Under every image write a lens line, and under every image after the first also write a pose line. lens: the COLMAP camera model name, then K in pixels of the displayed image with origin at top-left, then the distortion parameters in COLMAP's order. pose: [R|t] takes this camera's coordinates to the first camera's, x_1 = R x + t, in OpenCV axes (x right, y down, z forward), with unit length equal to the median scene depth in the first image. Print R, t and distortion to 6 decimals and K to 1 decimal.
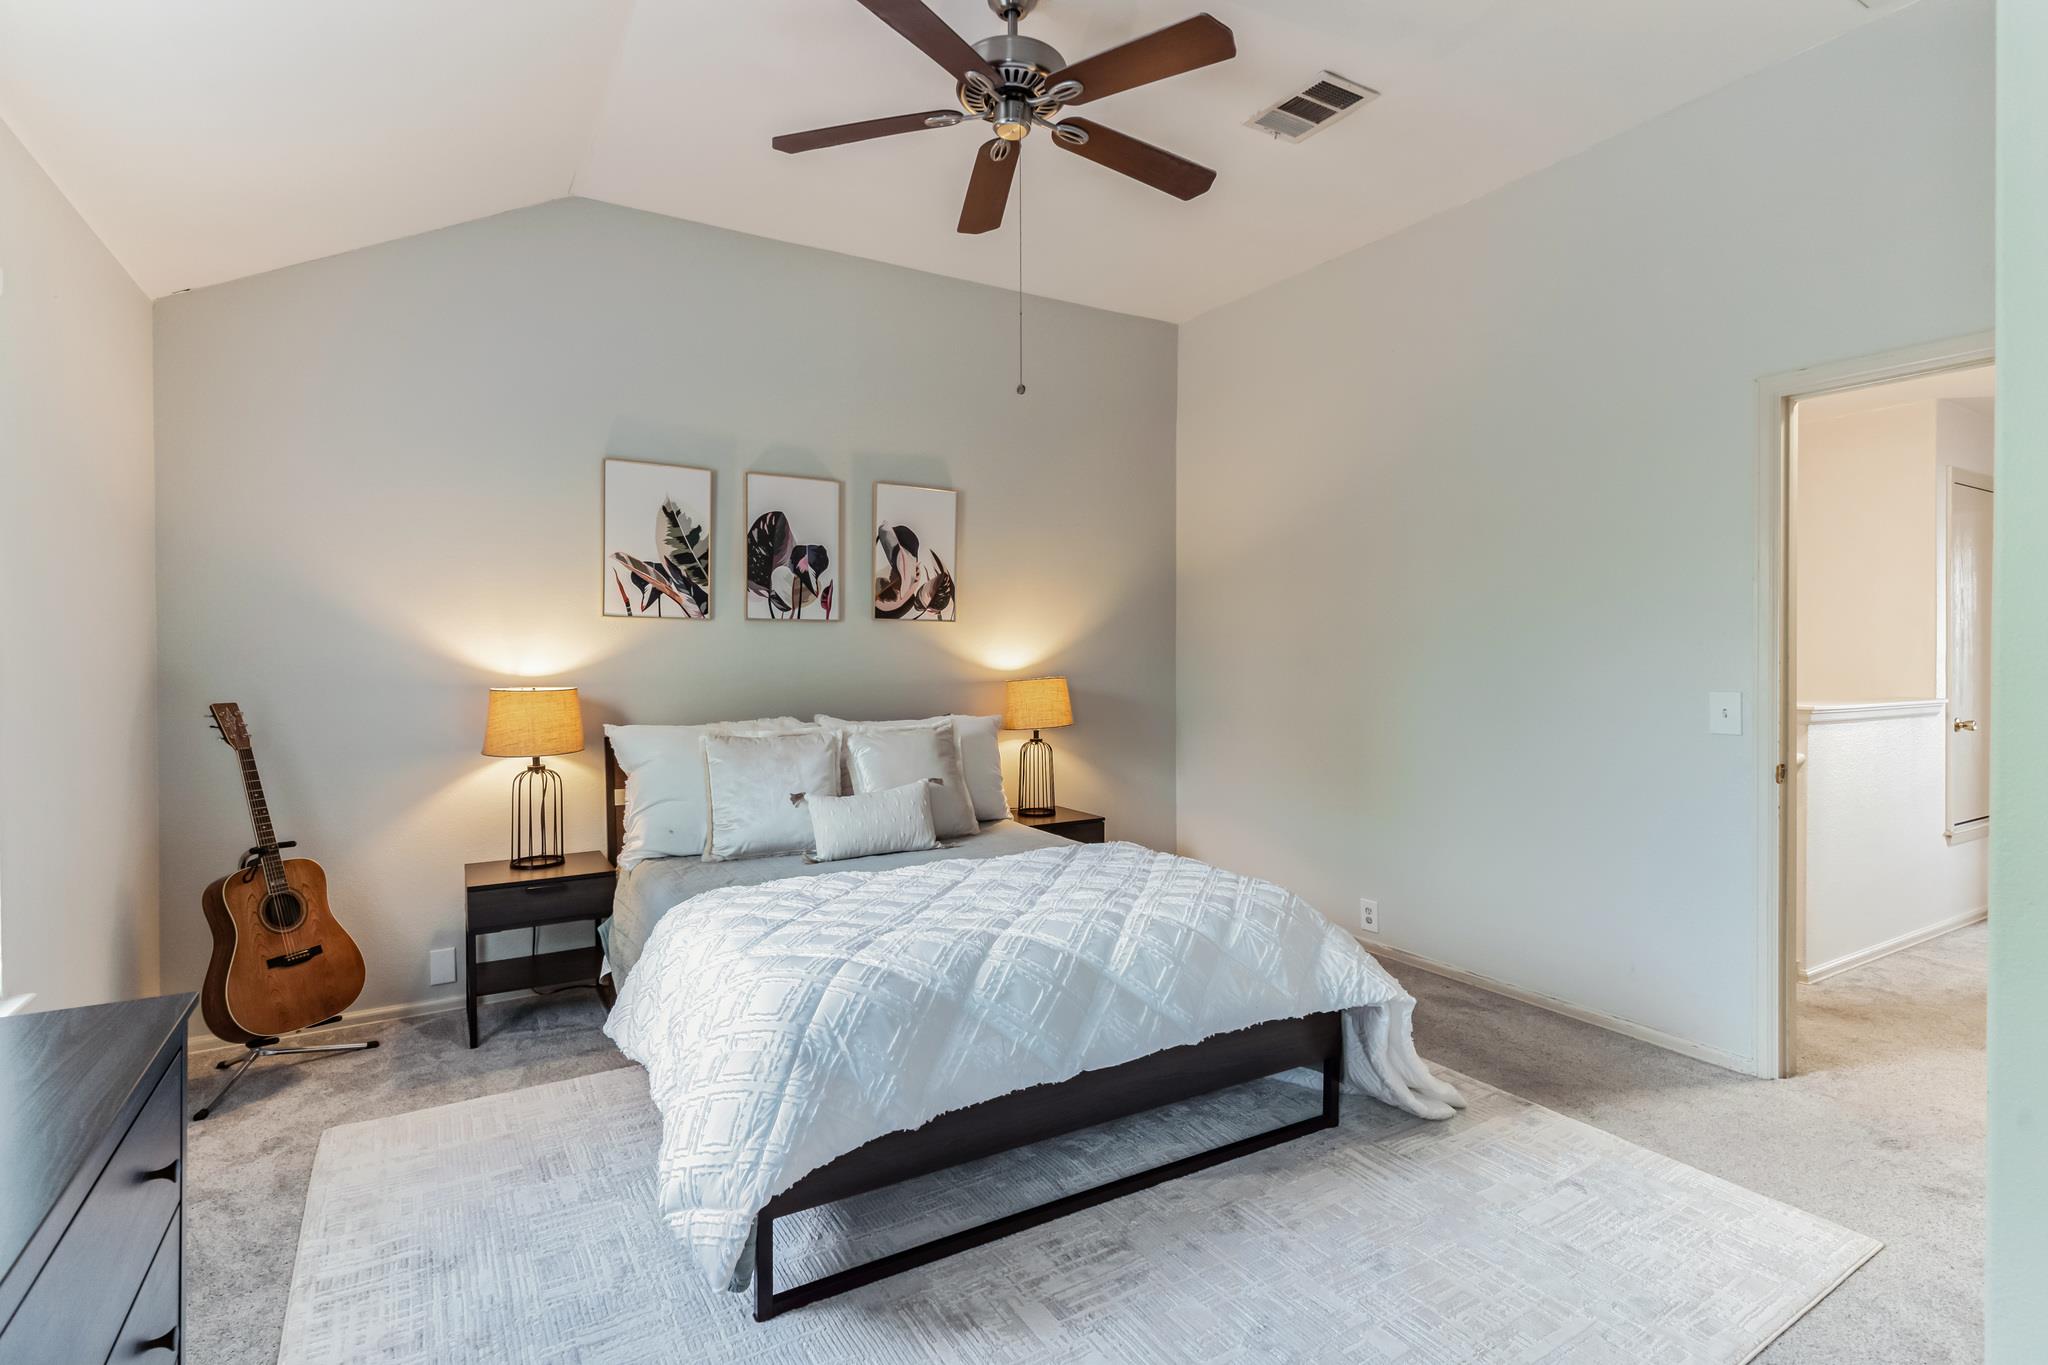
lens RADIAL K [[986.7, 0, 1018.6], [0, 986.7, 663.6], [0, 0, 1]] dist [-0.000100, -0.000802]
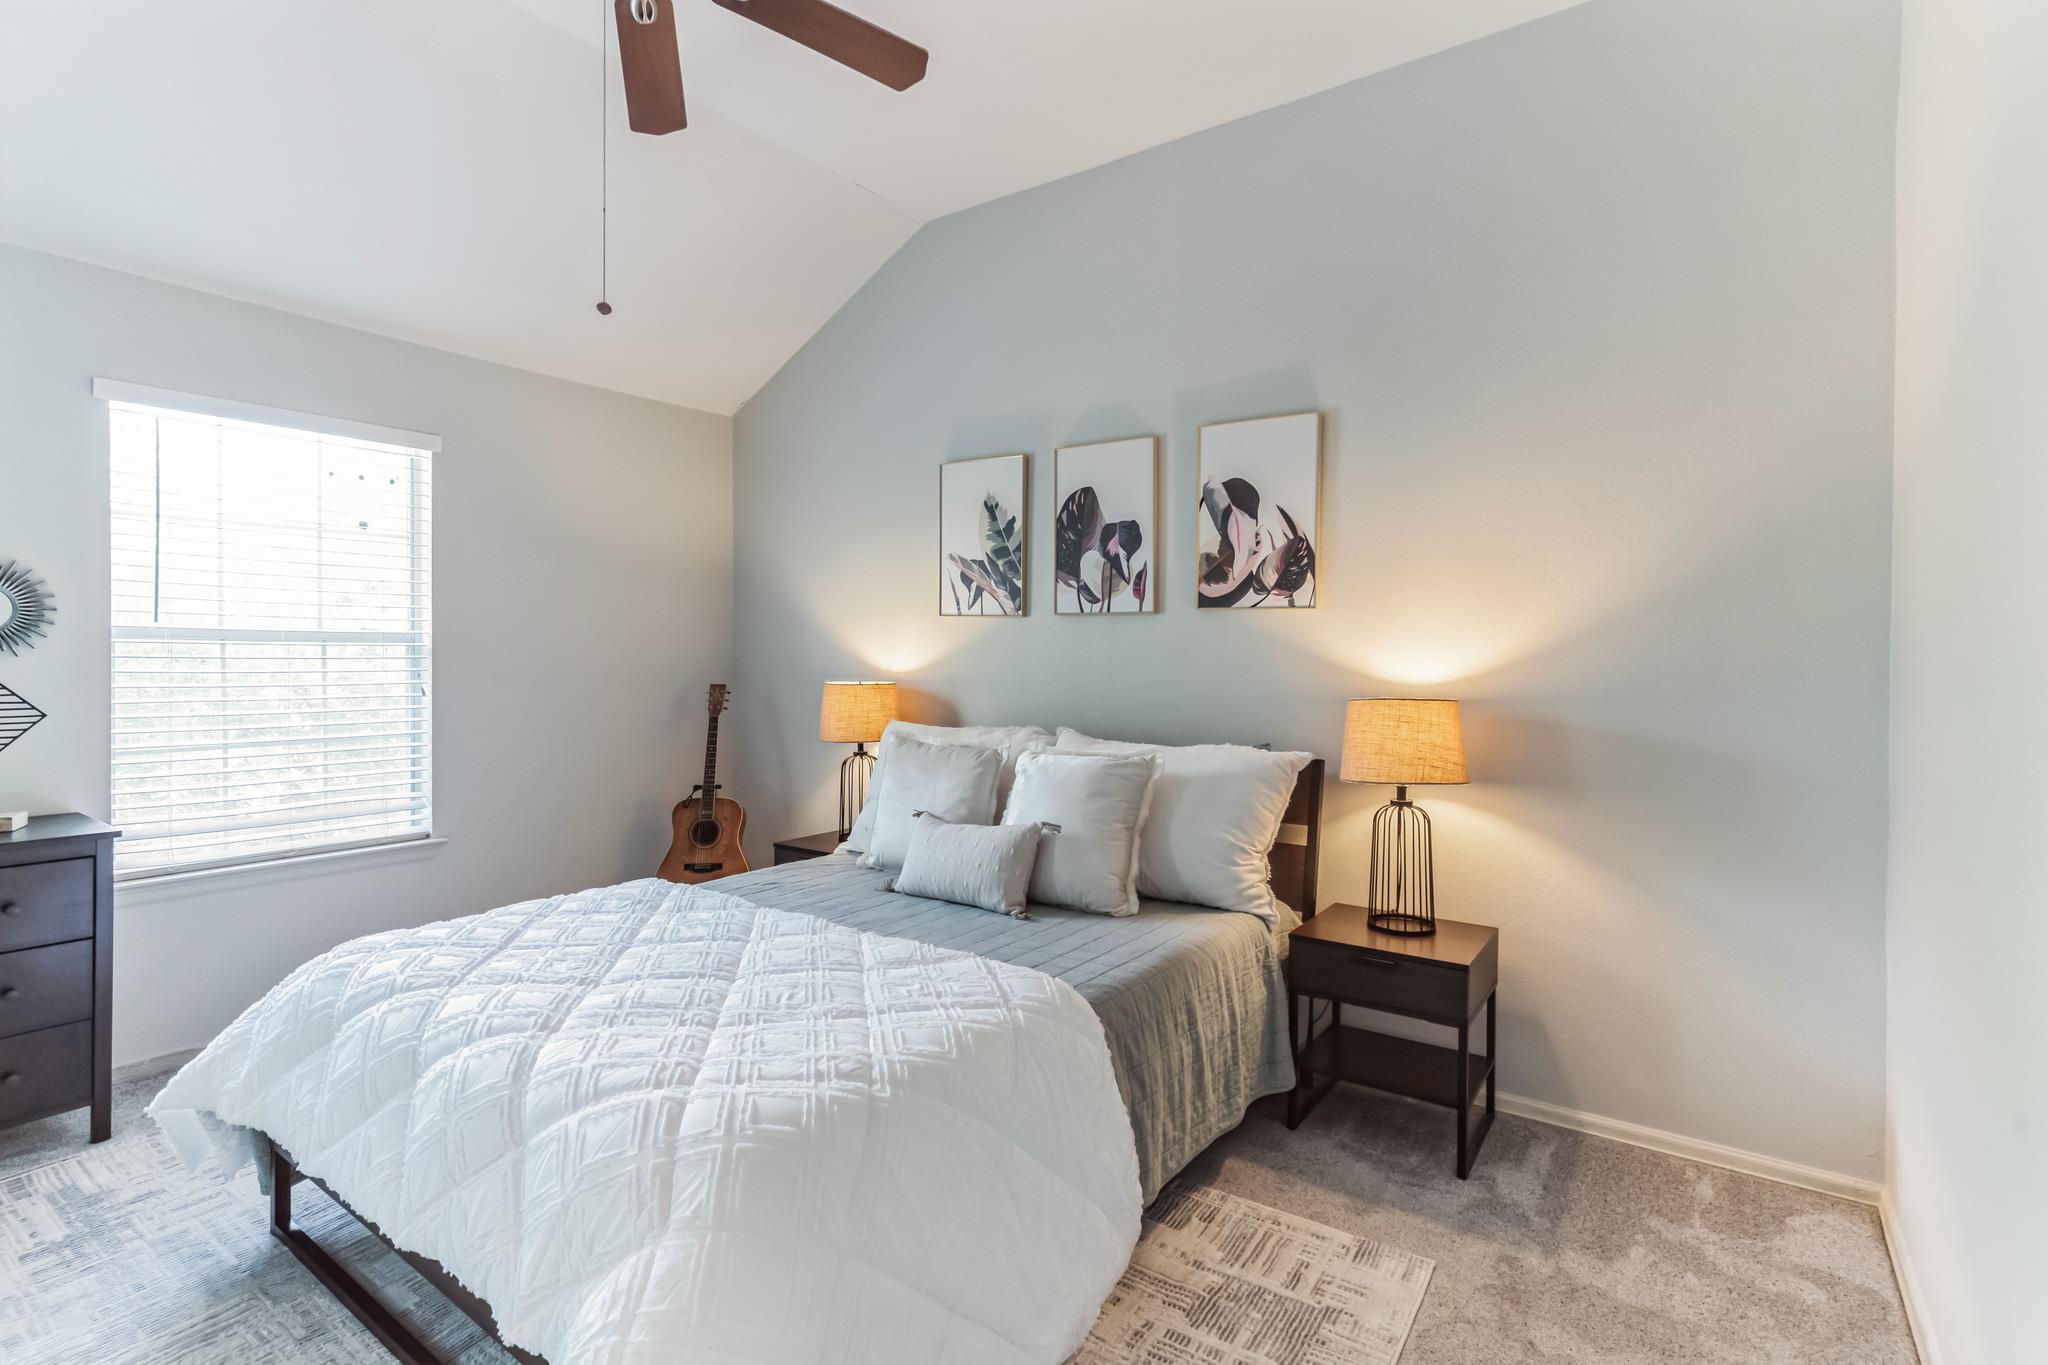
lens RADIAL K [[986.7, 0, 1018.6], [0, 986.7, 663.6], [0, 0, 1]] dist [-0.000100, -0.000802]
pose [[0.397336, 0.015298, -0.917546, 0.514741], [-0.016955, 0.999813, 0.009327, -0.008281], [0.917516, 0.011851, 0.397521, 0.603999]]
